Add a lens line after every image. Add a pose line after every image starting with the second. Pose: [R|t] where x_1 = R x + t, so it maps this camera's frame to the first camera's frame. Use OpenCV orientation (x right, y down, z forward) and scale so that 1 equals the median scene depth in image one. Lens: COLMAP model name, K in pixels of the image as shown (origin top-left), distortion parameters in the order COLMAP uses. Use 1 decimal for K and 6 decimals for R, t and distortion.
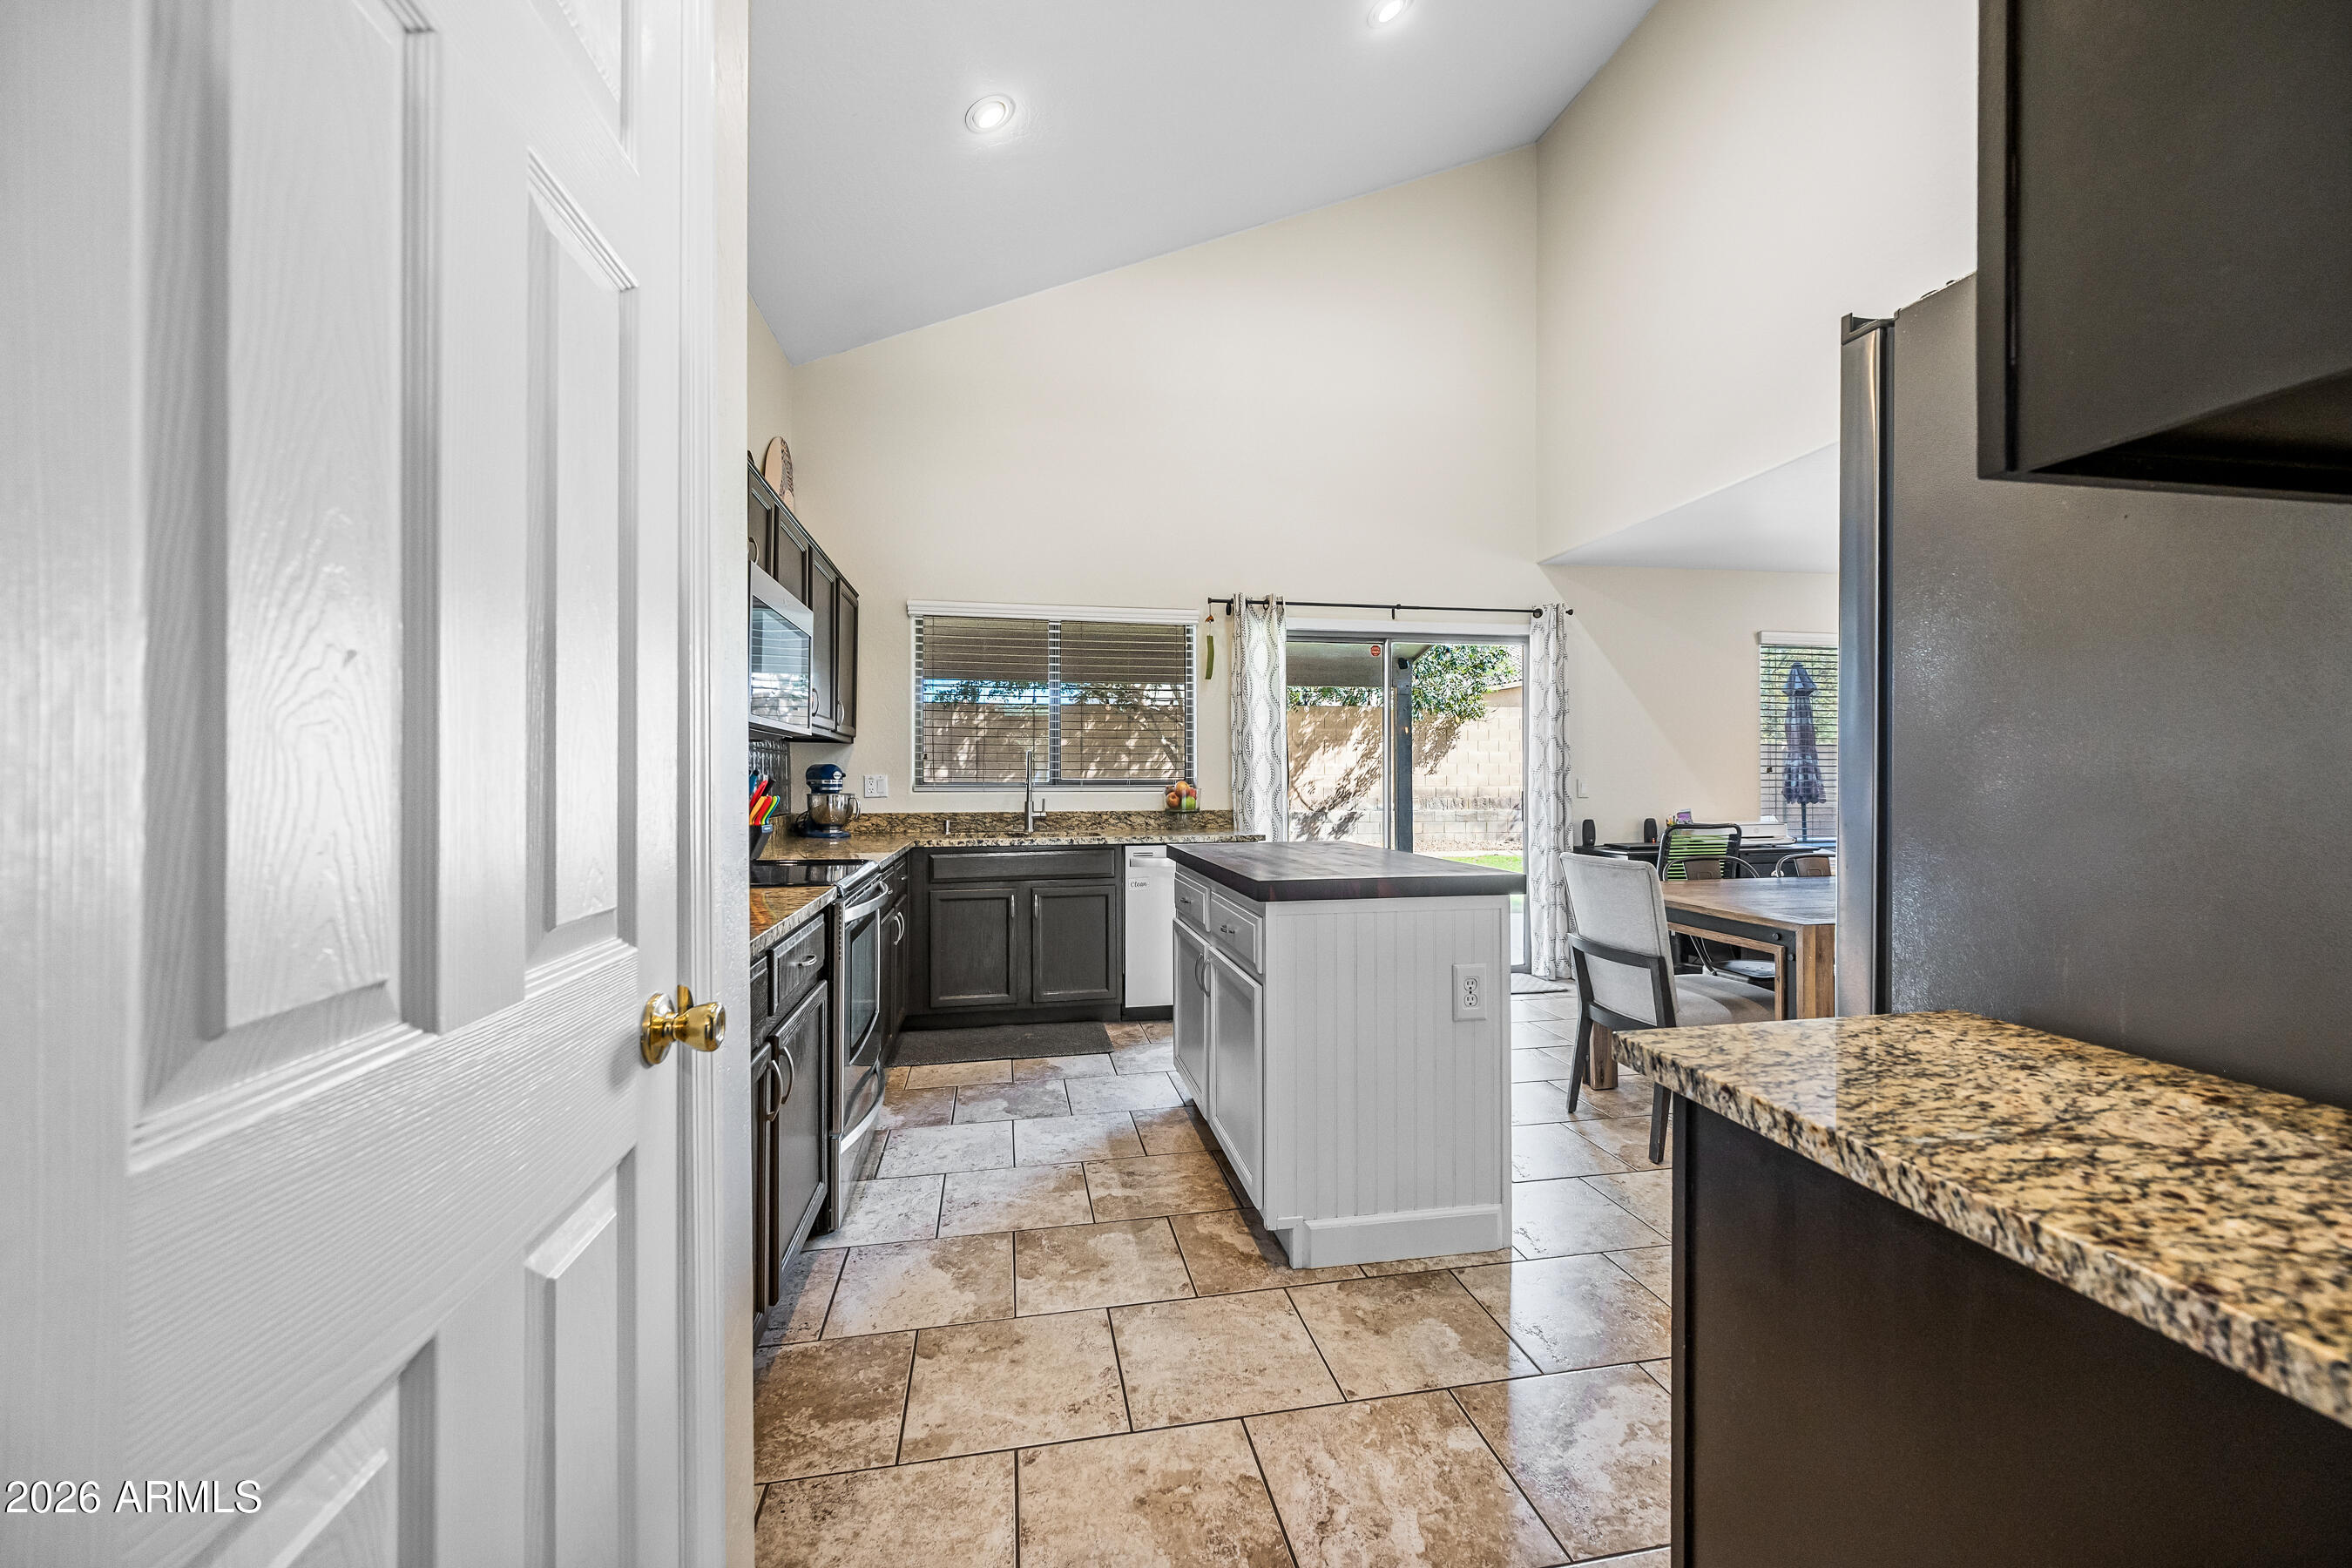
lens RADIAL K [[940.0, 0, 1187.7], [0, 940.0, 769.6], [0, 0, 1]] dist [-0.000417, 0.000314]
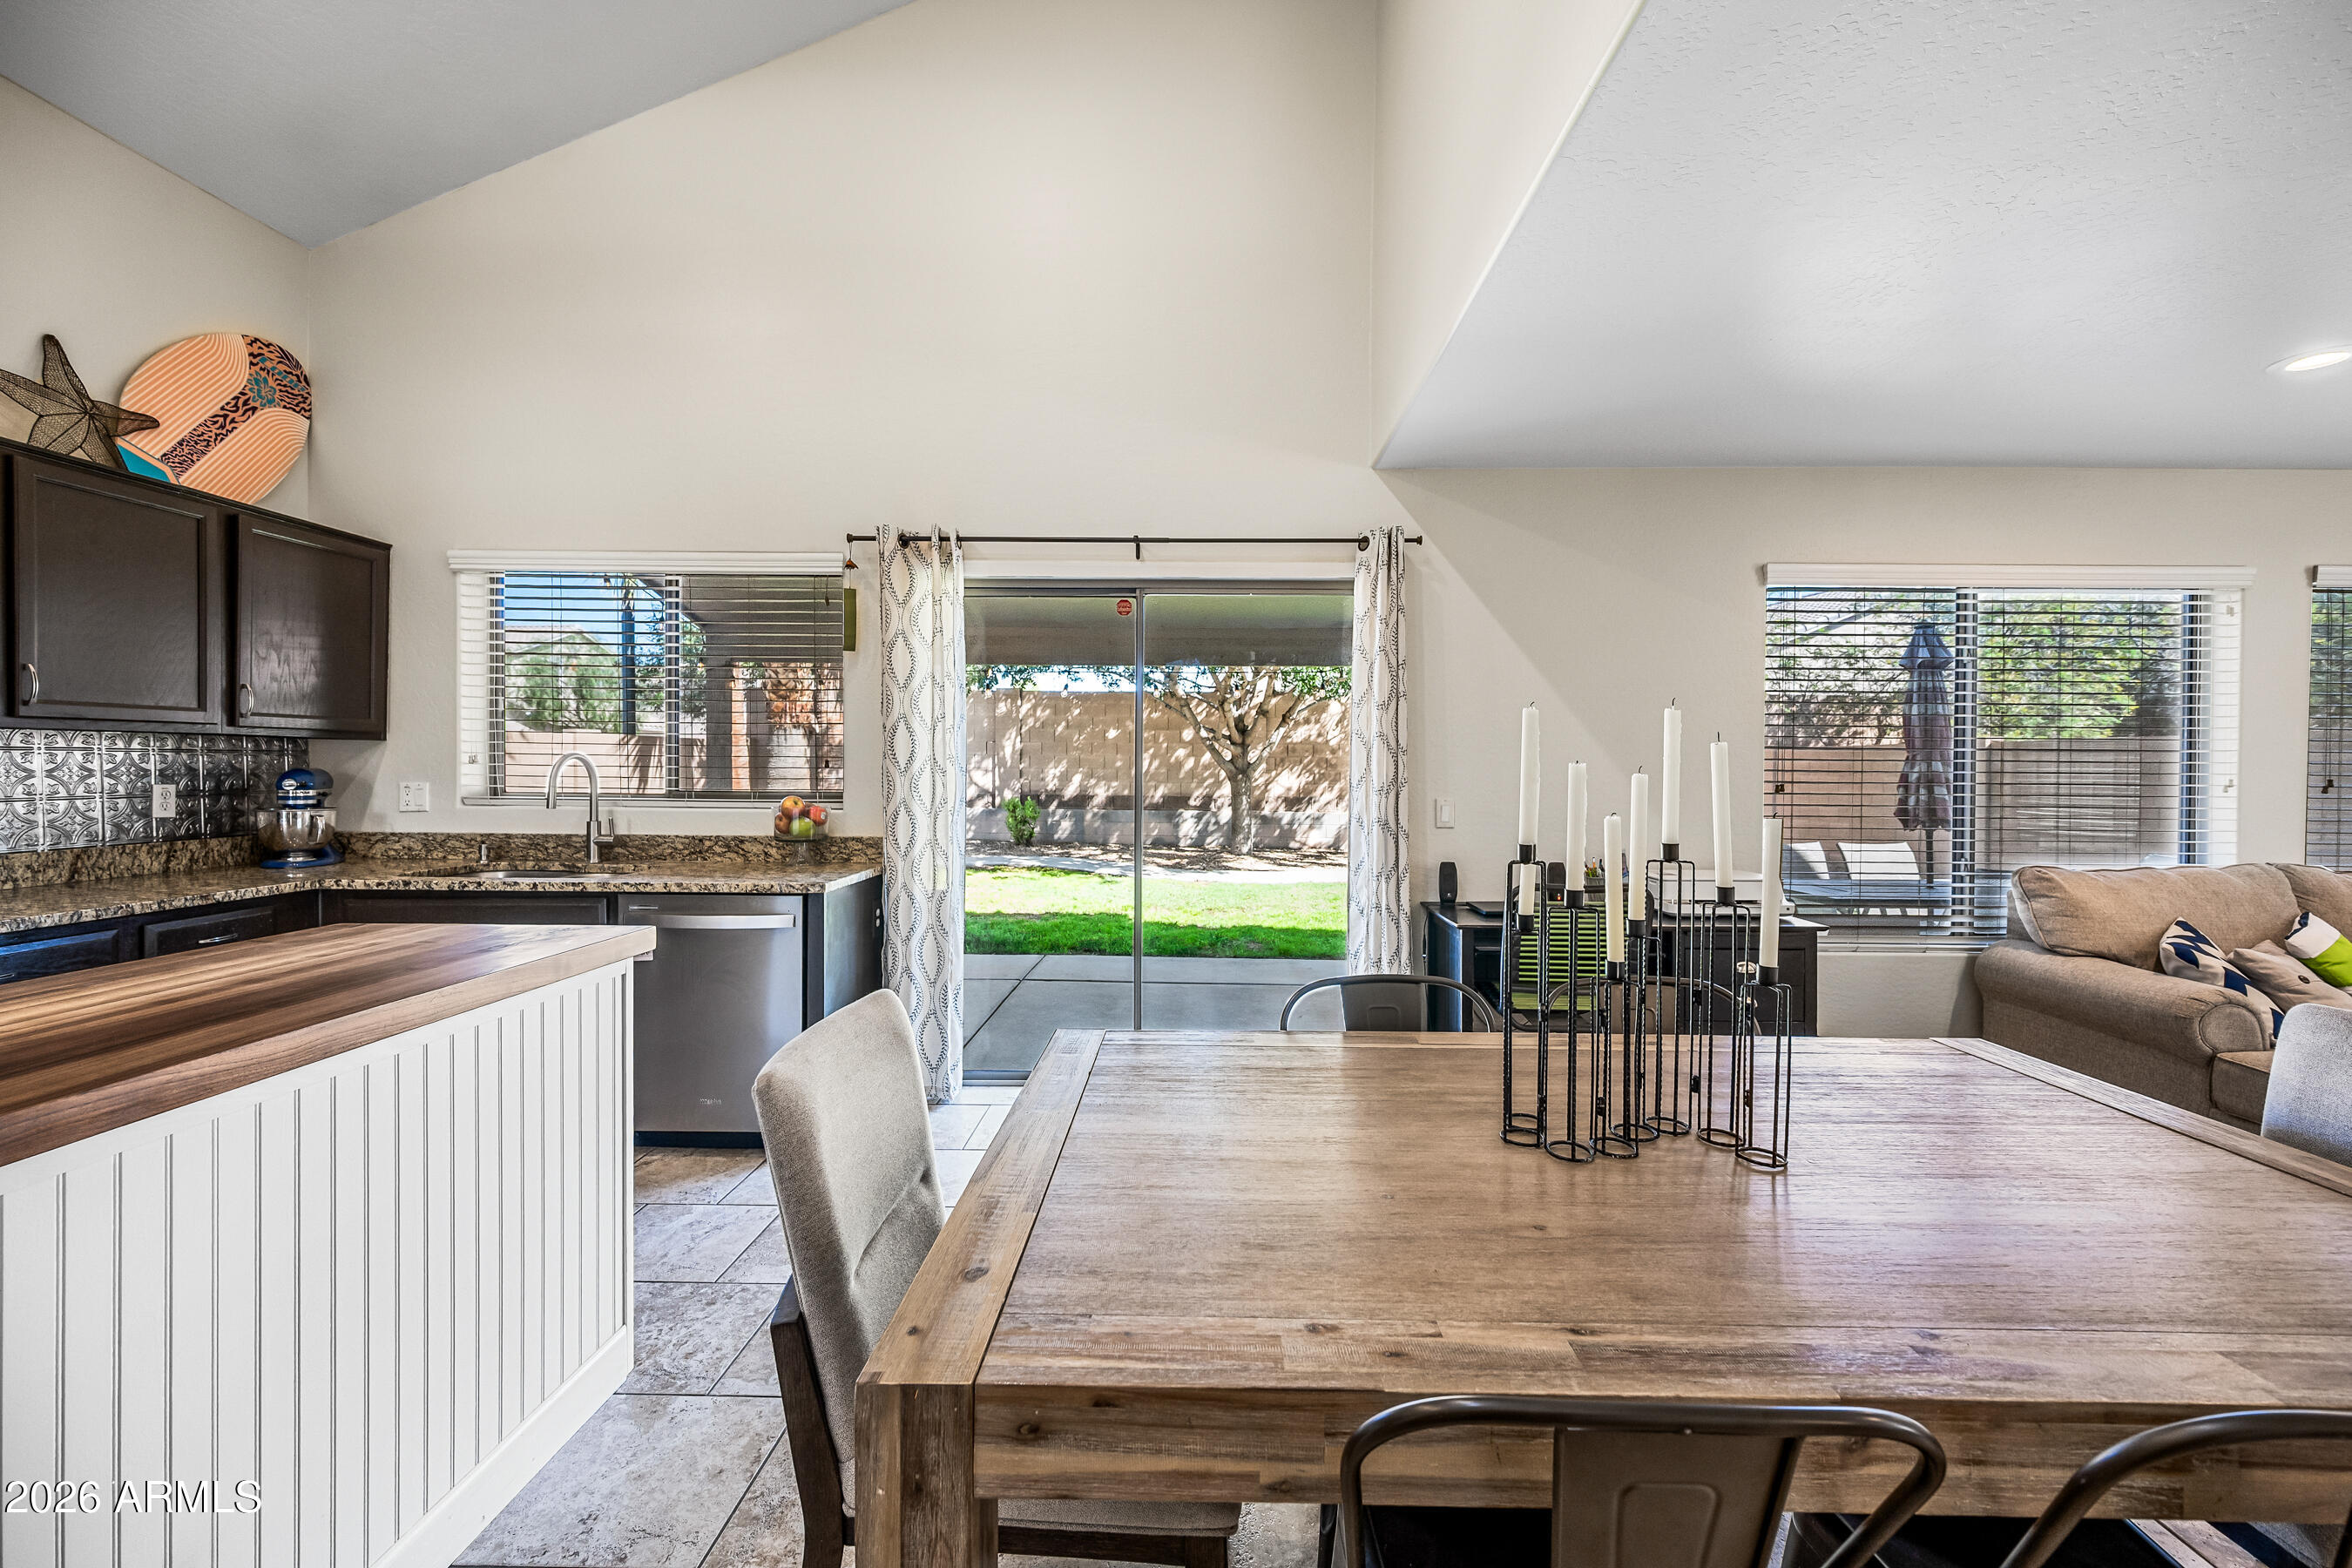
lens RADIAL K [[940.0, 0, 1199.7], [0, 940.0, 772.1], [0, 0, 1]] dist [-0.000417, 0.000314]
pose [[0.979398, 0.011230, -0.201628, 0.439860], [-0.008117, 0.999835, 0.016260, -0.020174], [0.201777, -0.014289, 0.979327, 0.379056]]
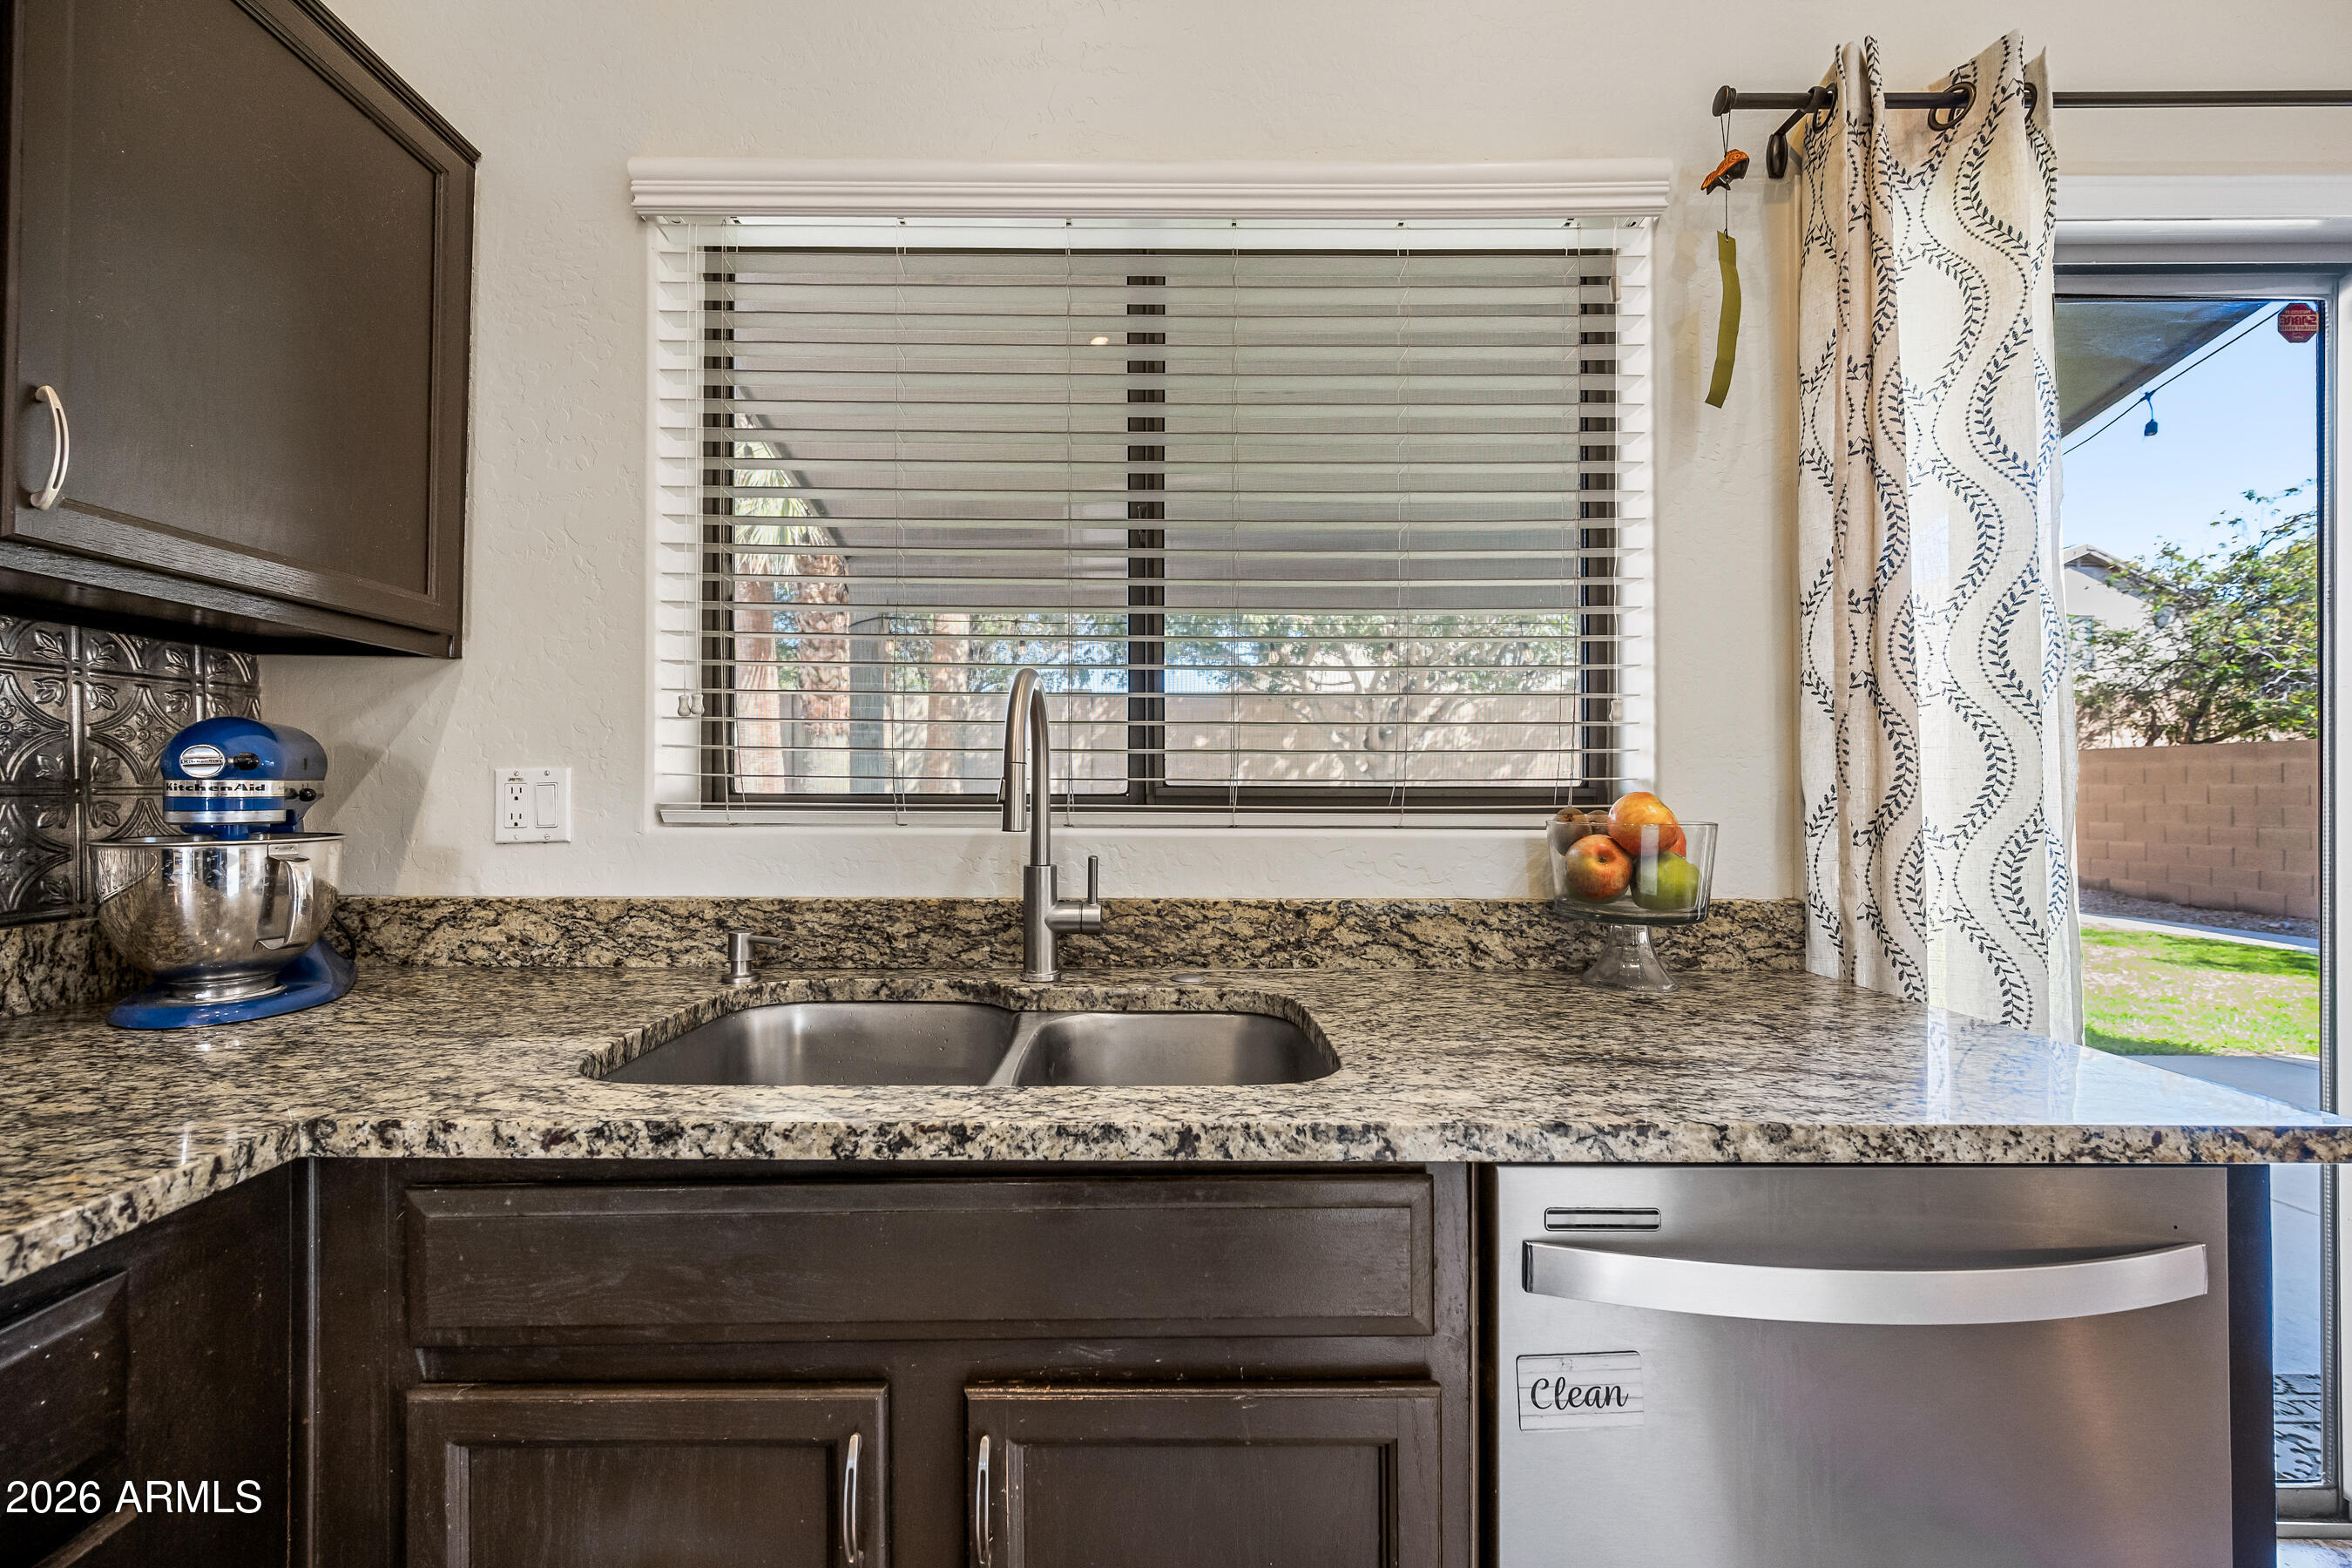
lens RADIAL K [[940.0, 0, 1140.4], [0, 940.0, 781.6], [0, 0, 1]] dist [-0.000417, 0.000314]
pose [[0.980524, 0.001036, -0.196395, -0.087924], [-0.000701, 0.999998, 0.001776, 0.009308], [0.196396, -0.001604, 0.980523, 0.742111]]
